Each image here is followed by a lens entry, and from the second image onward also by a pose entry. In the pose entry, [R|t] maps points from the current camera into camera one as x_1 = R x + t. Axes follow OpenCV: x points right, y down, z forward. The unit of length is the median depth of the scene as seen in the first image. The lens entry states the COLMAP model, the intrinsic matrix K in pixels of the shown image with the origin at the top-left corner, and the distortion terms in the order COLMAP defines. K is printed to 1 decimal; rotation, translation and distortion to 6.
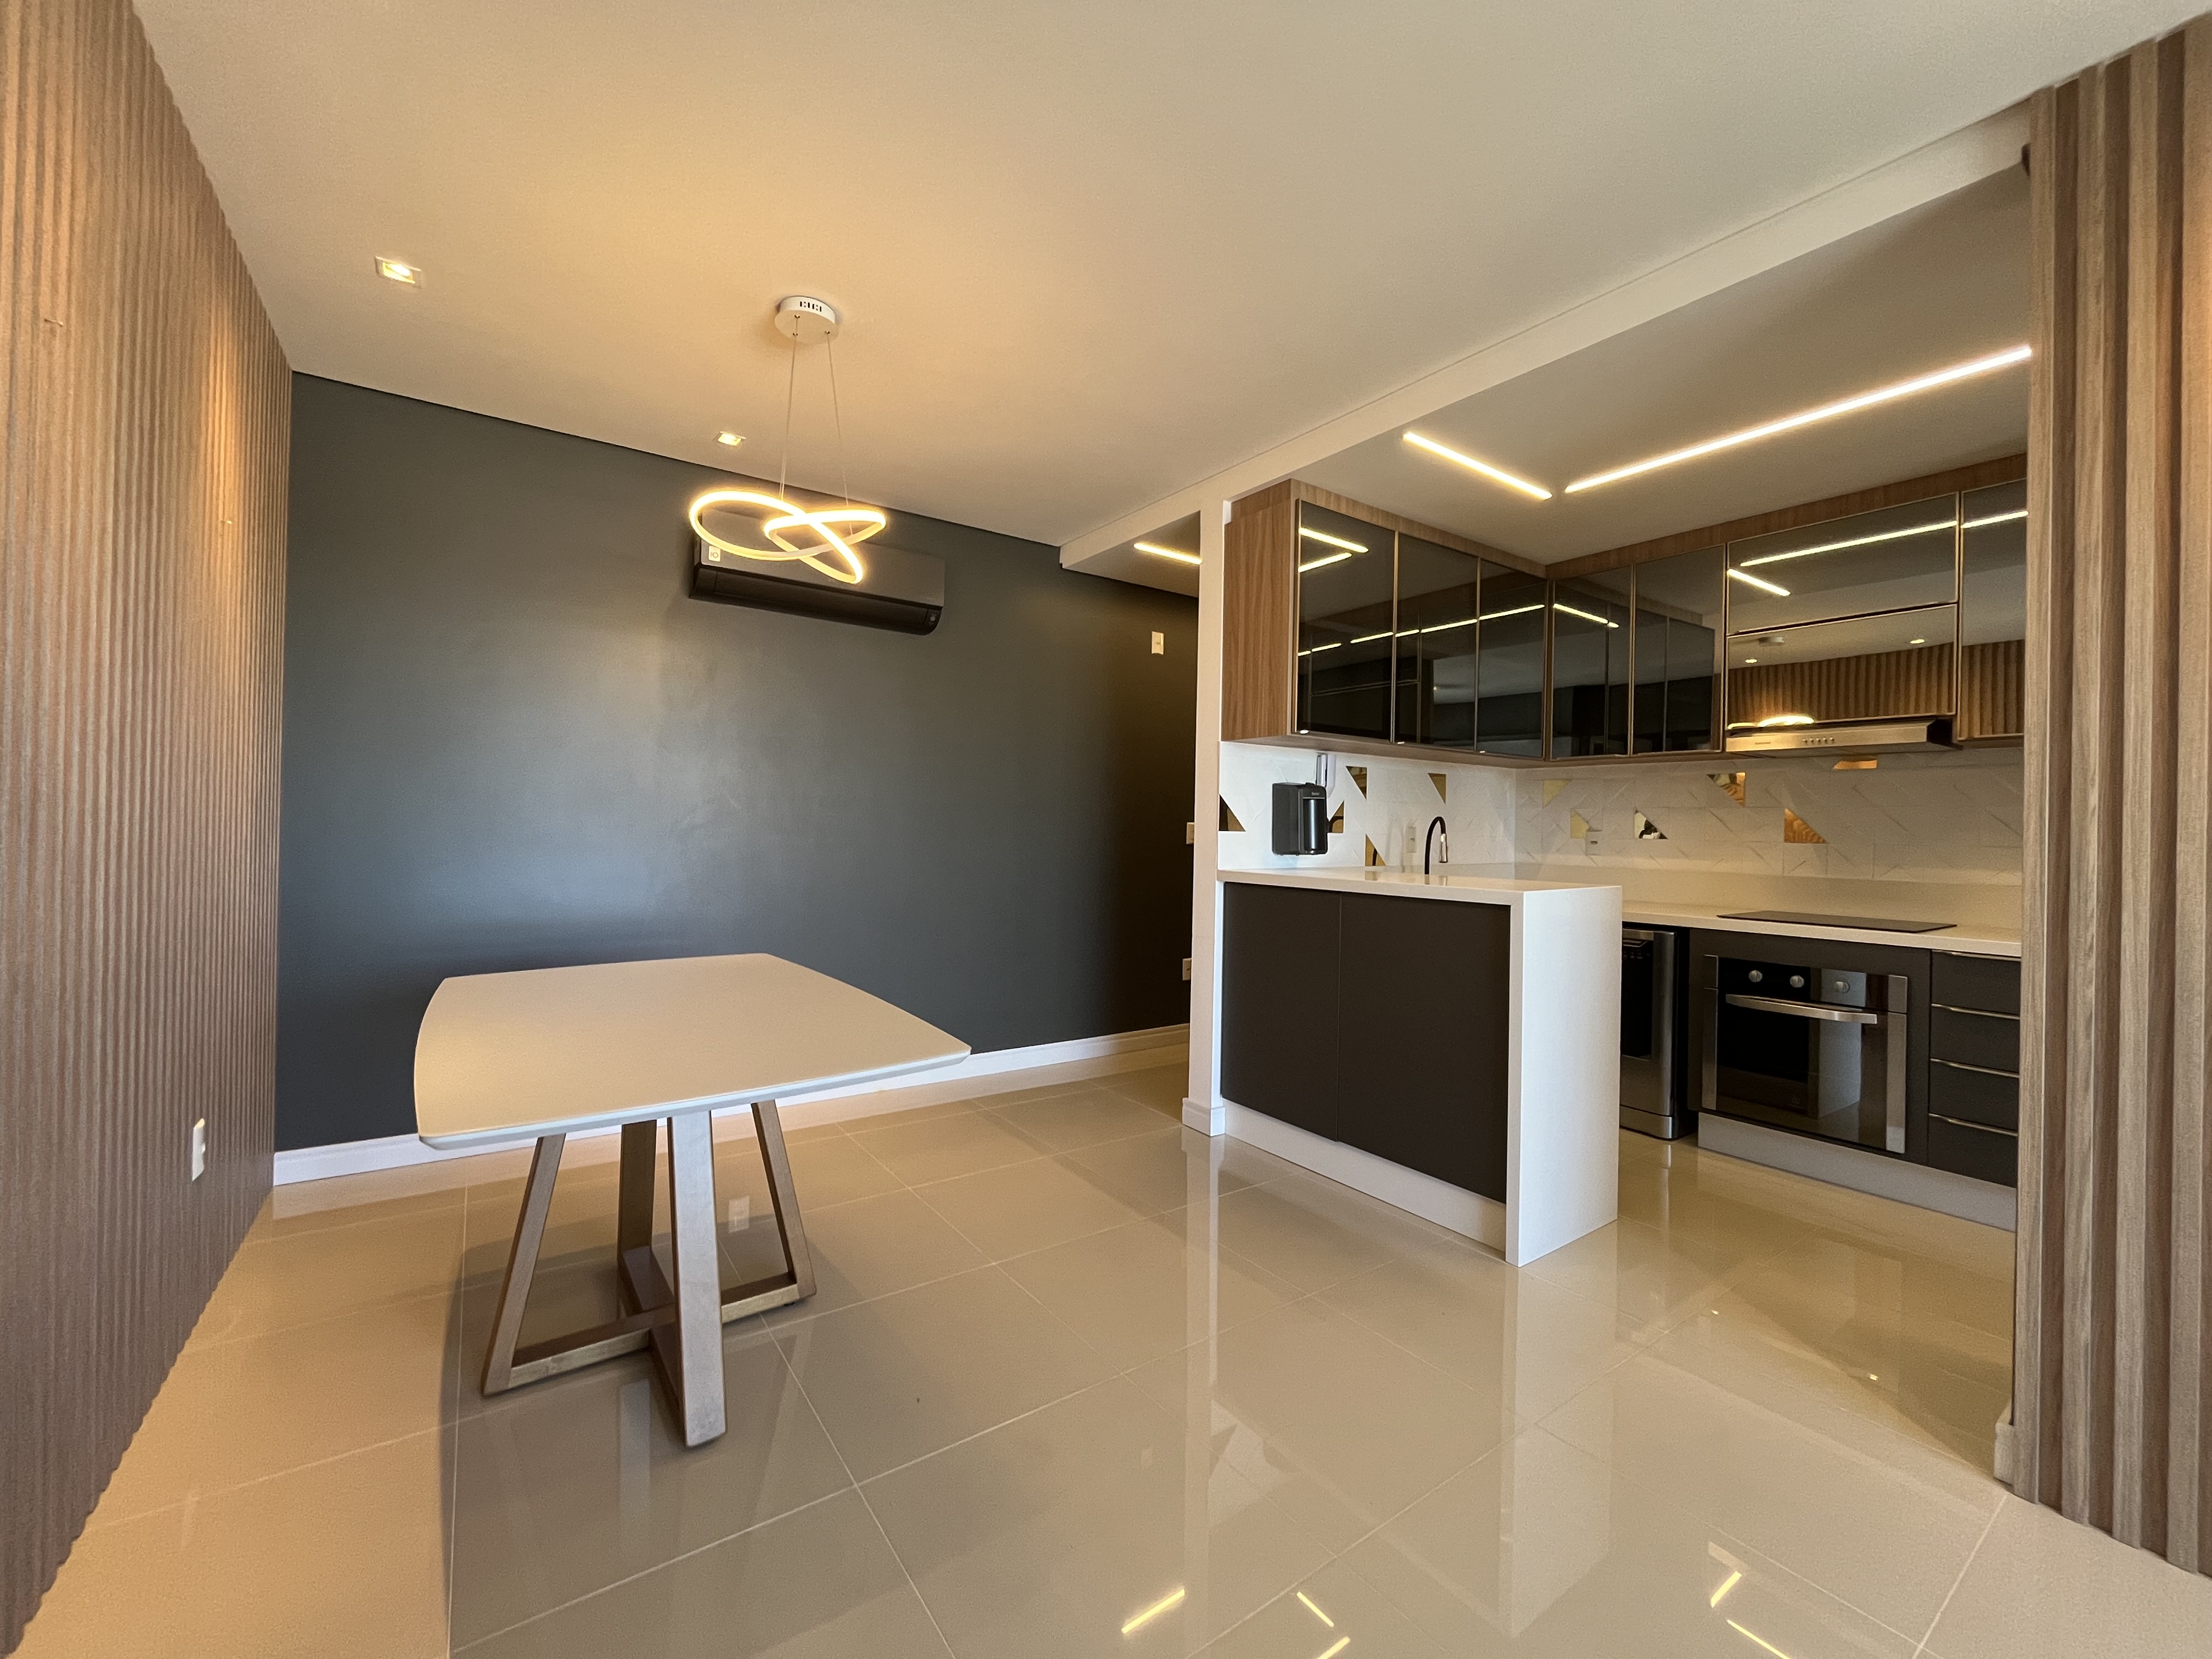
lens RADIAL K [[887.2, 0, 1102.3], [0, 887.2, 823.4], [0, 0, 1]] dist [-0.014912, -0.000060]
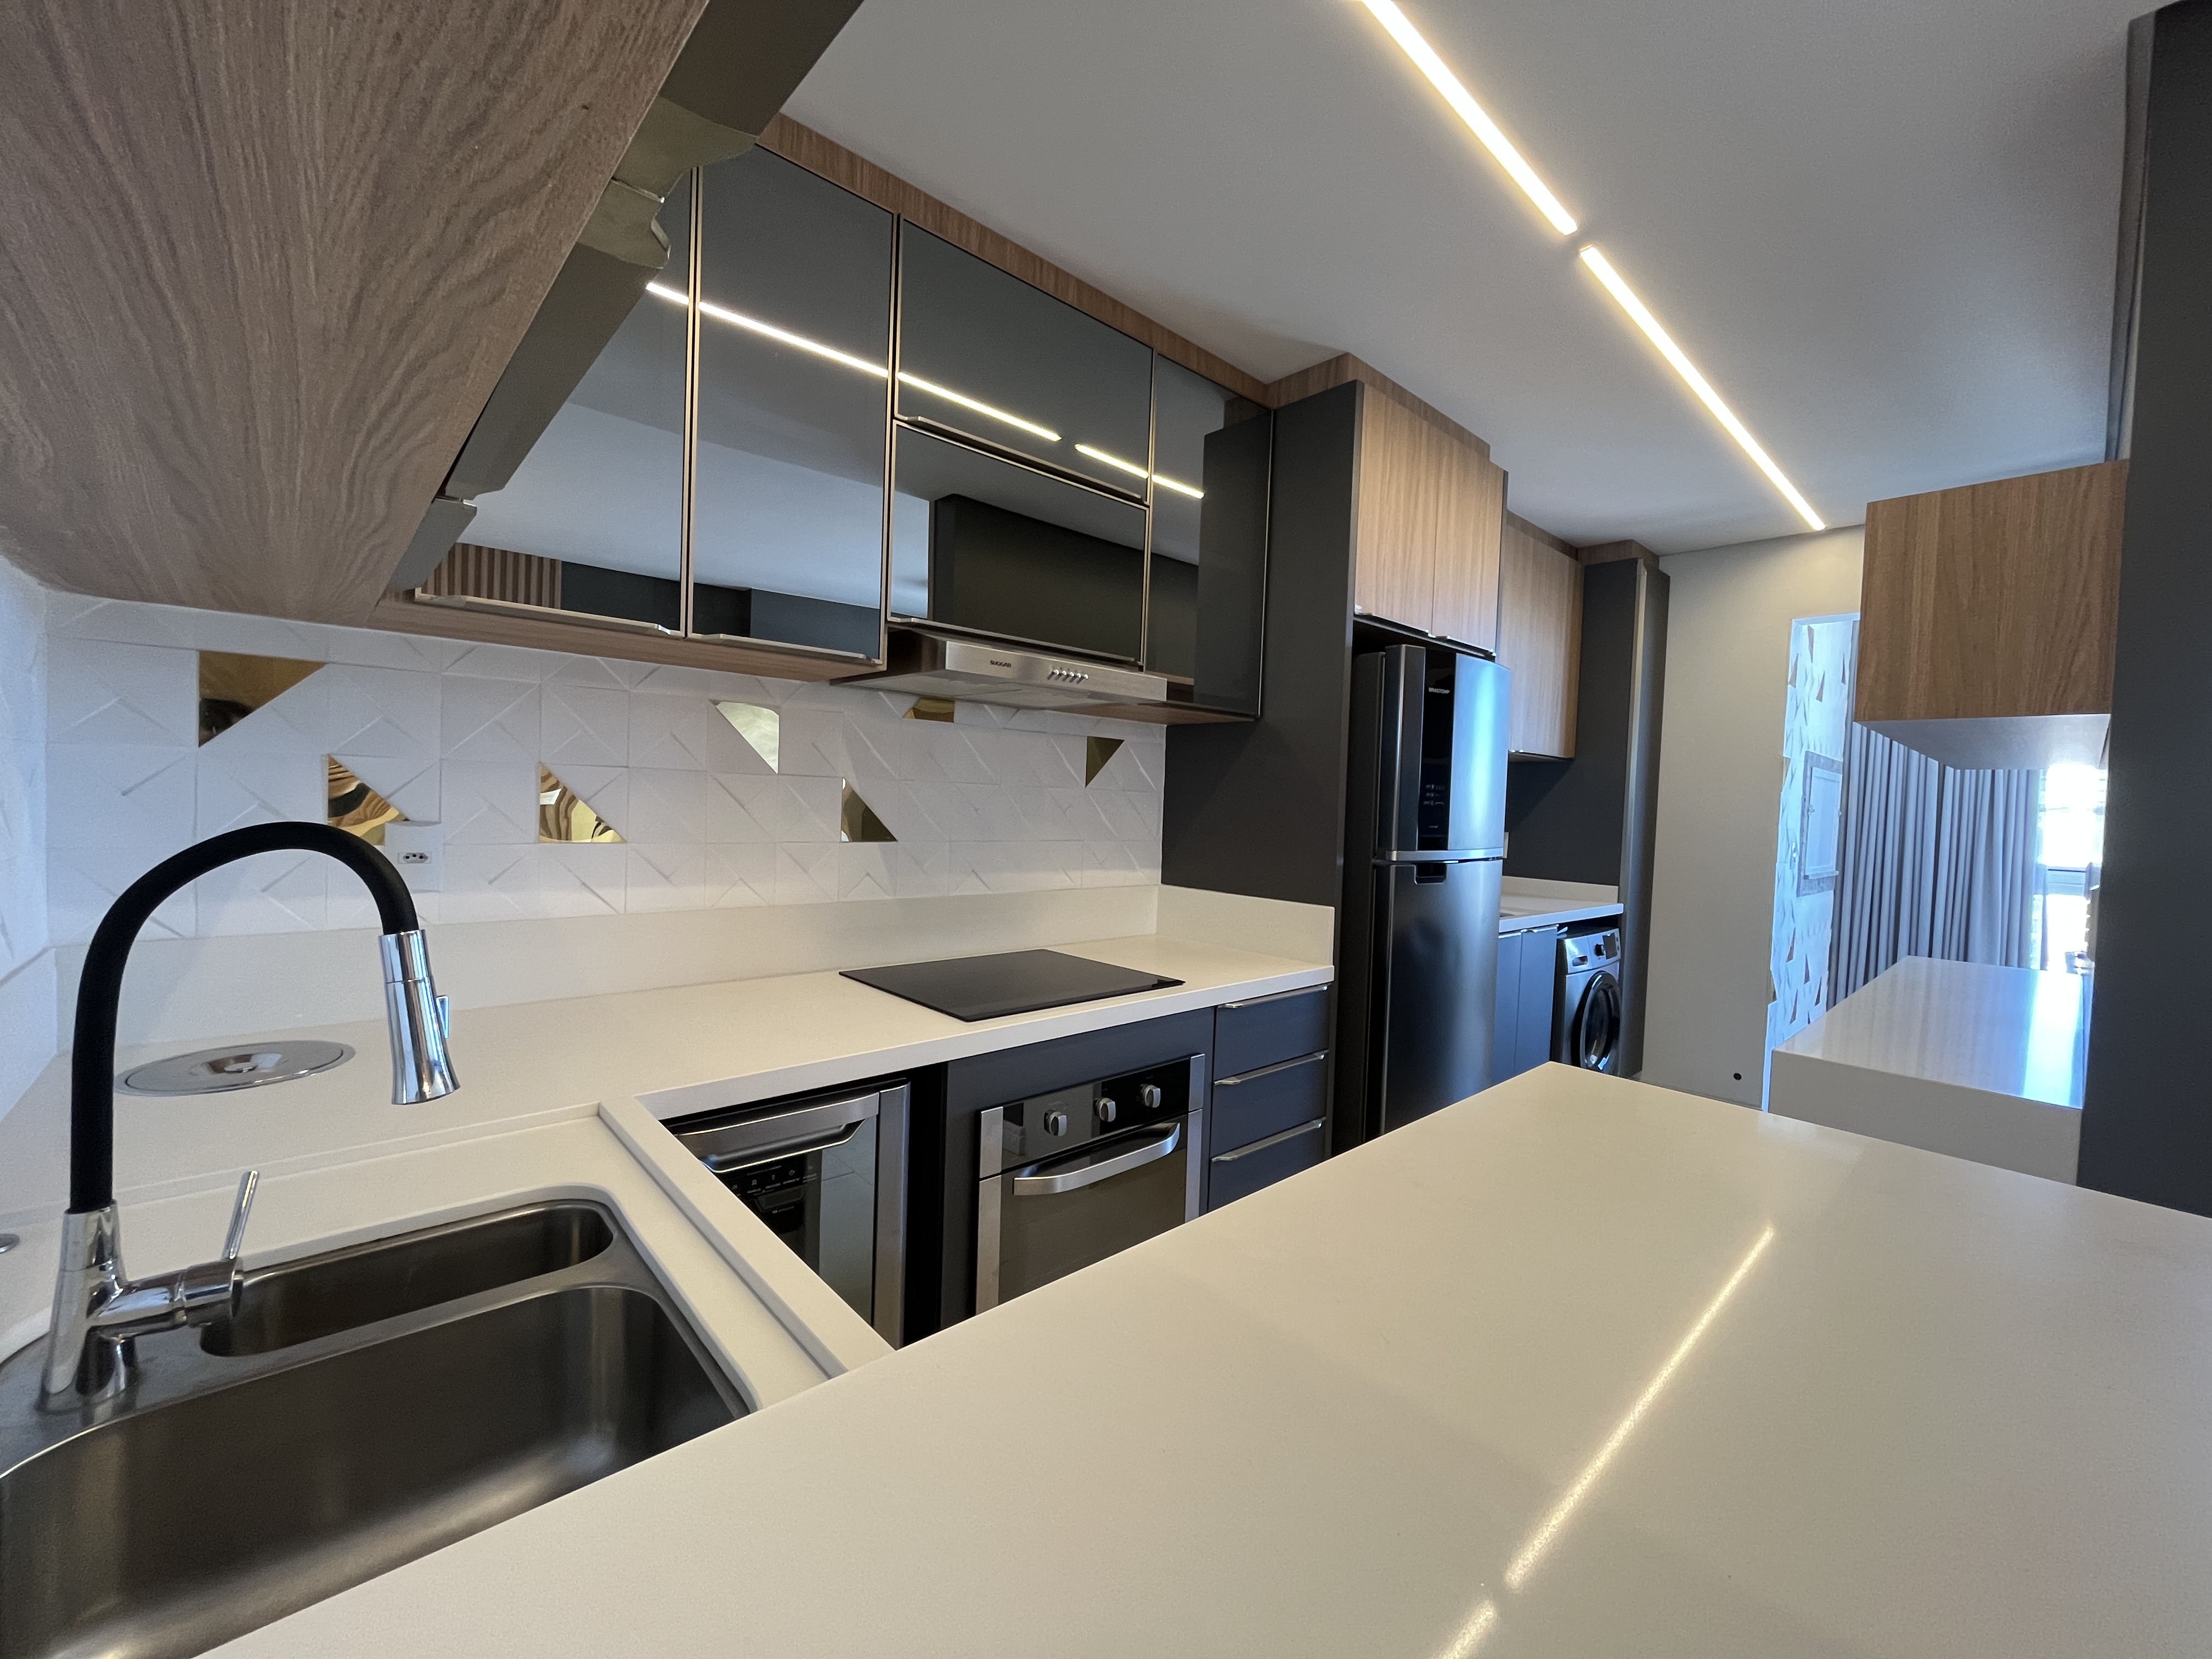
lens RADIAL K [[887.2, 0, 1102.3], [0, 887.2, 823.4], [0, 0, 1]] dist [-0.014912, -0.000060]
pose [[-0.114074, -0.051063, 0.992159, 0.222749], [-0.043372, 0.997982, 0.046376, -0.023644], [-0.992525, -0.037742, -0.116058, 0.949482]]
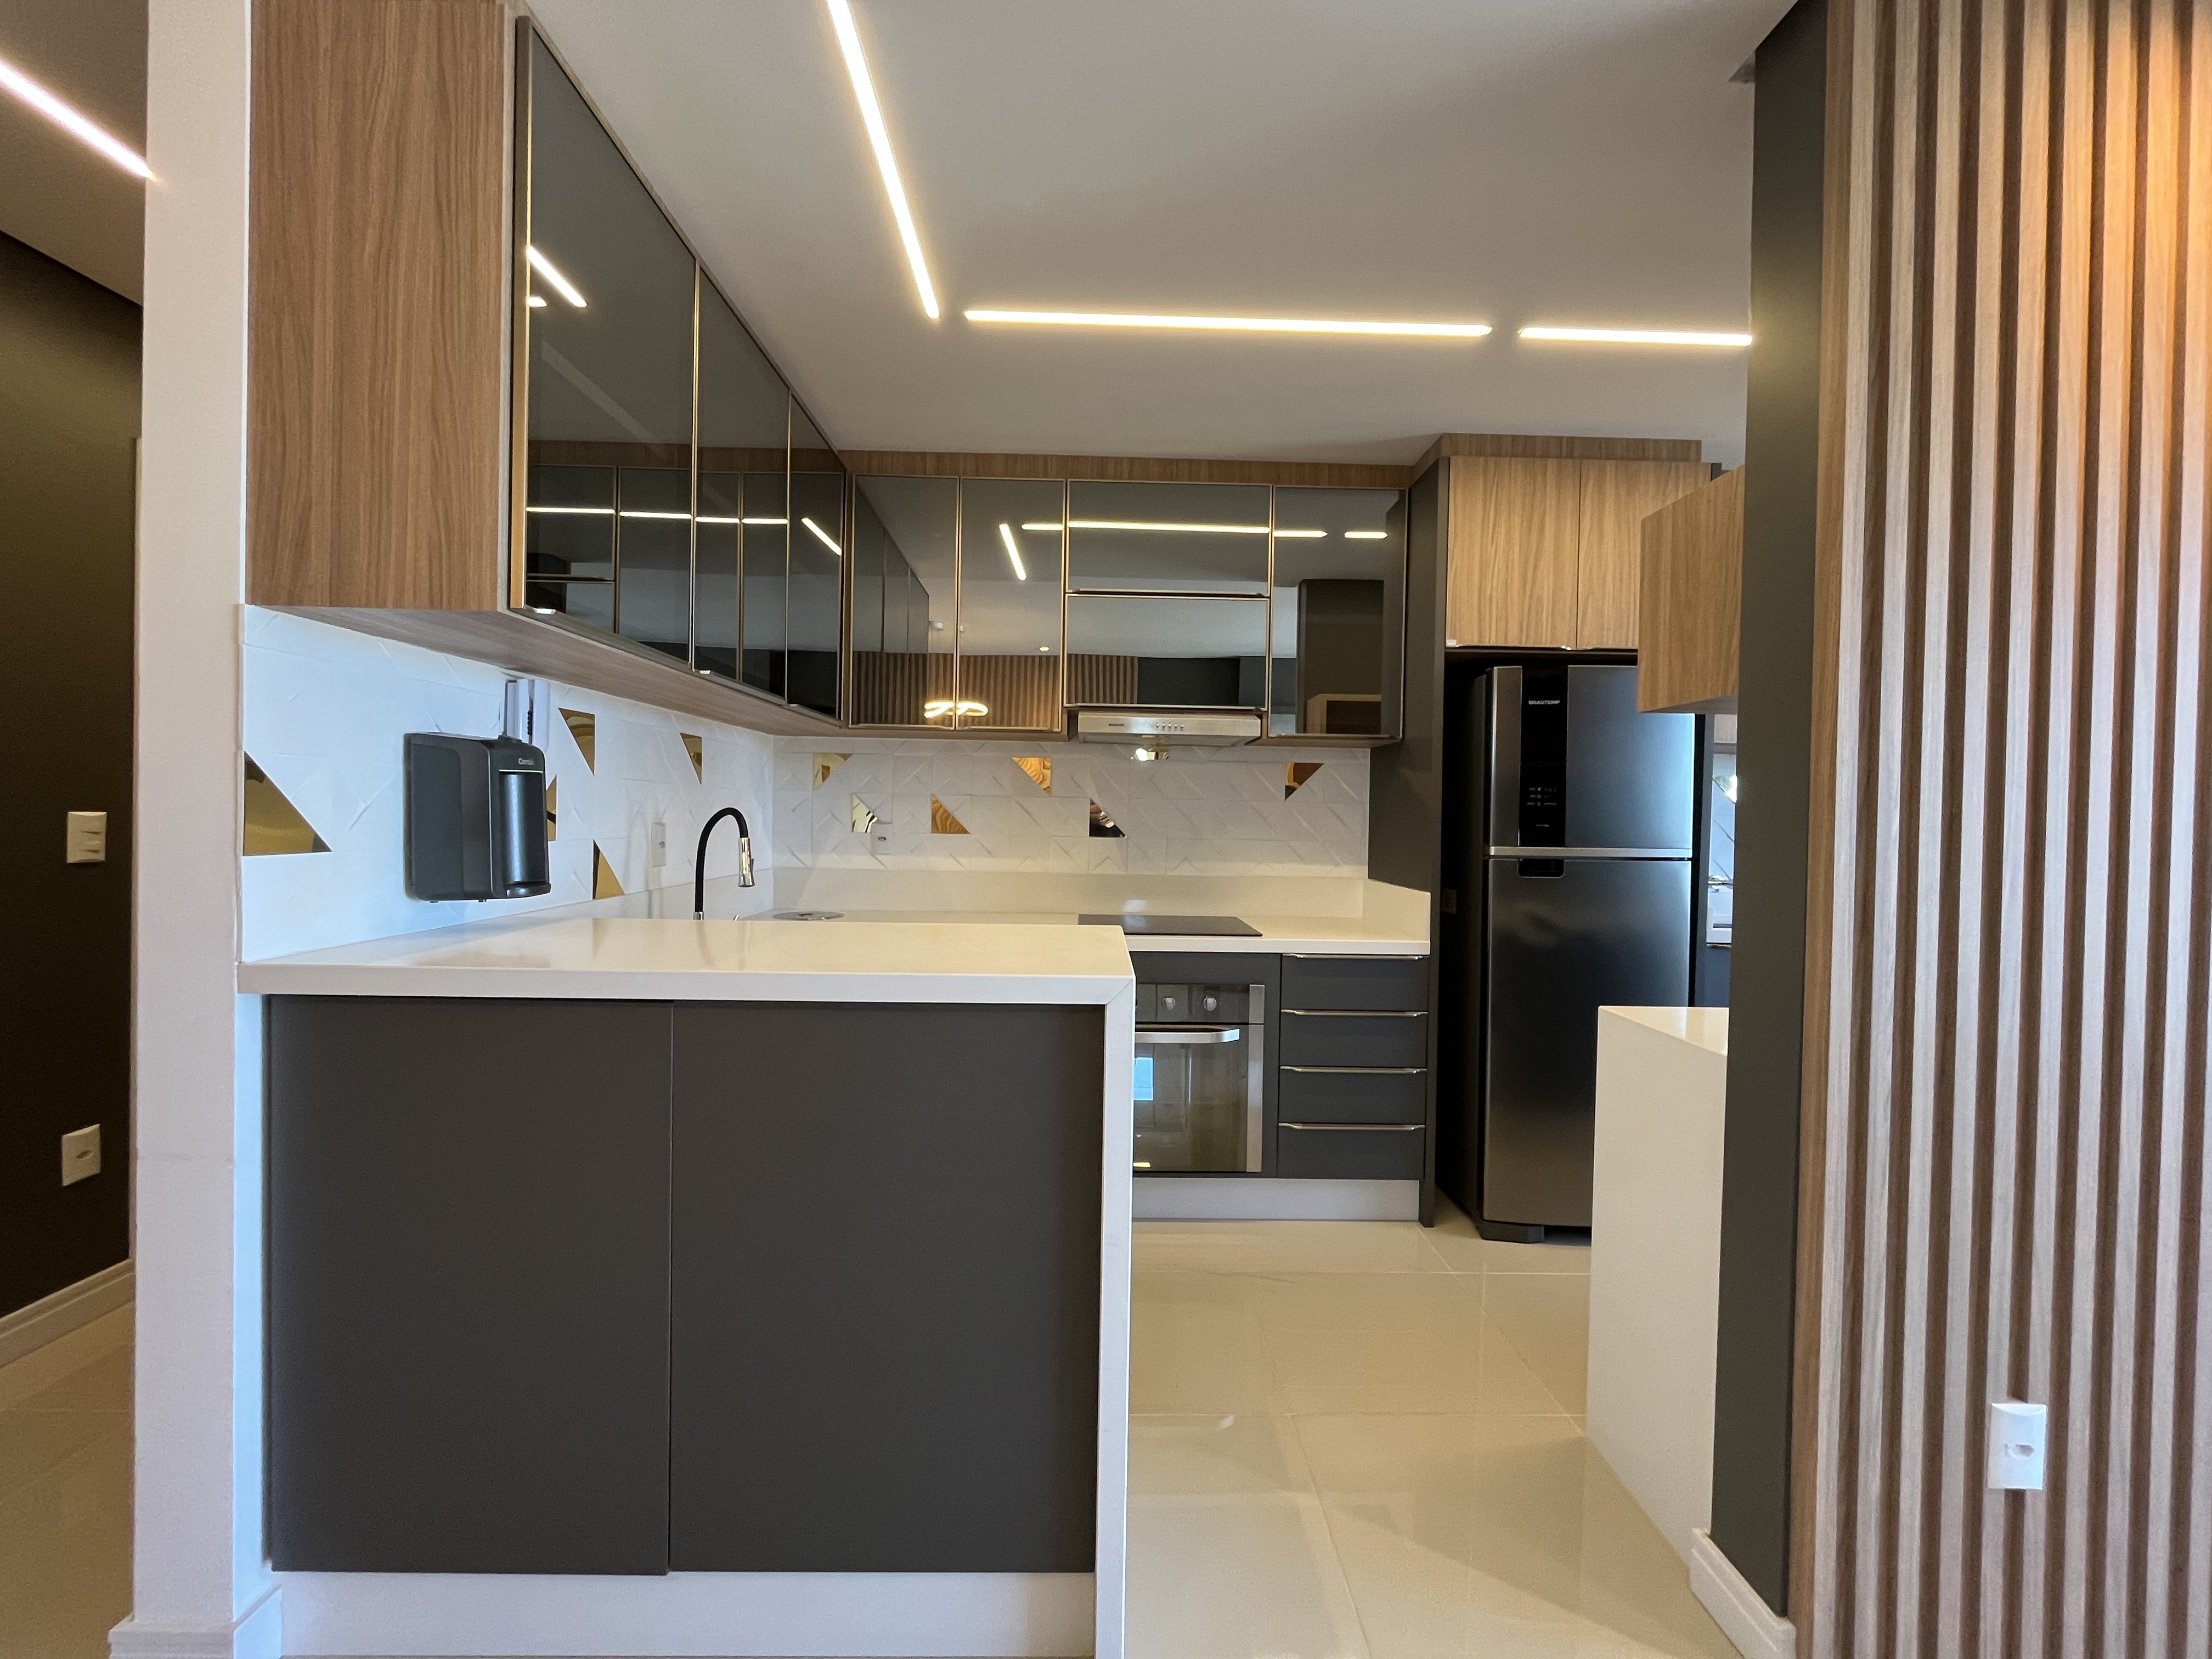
lens RADIAL K [[887.2, 0, 1102.3], [0, 887.2, 823.4], [0, 0, 1]] dist [-0.014912, -0.000060]
pose [[0.572171, -0.013497, 0.820023, 0.039703], [-0.012479, 0.999606, 0.025160, -0.016440], [-0.820039, -0.024629, 0.571777, 0.492233]]
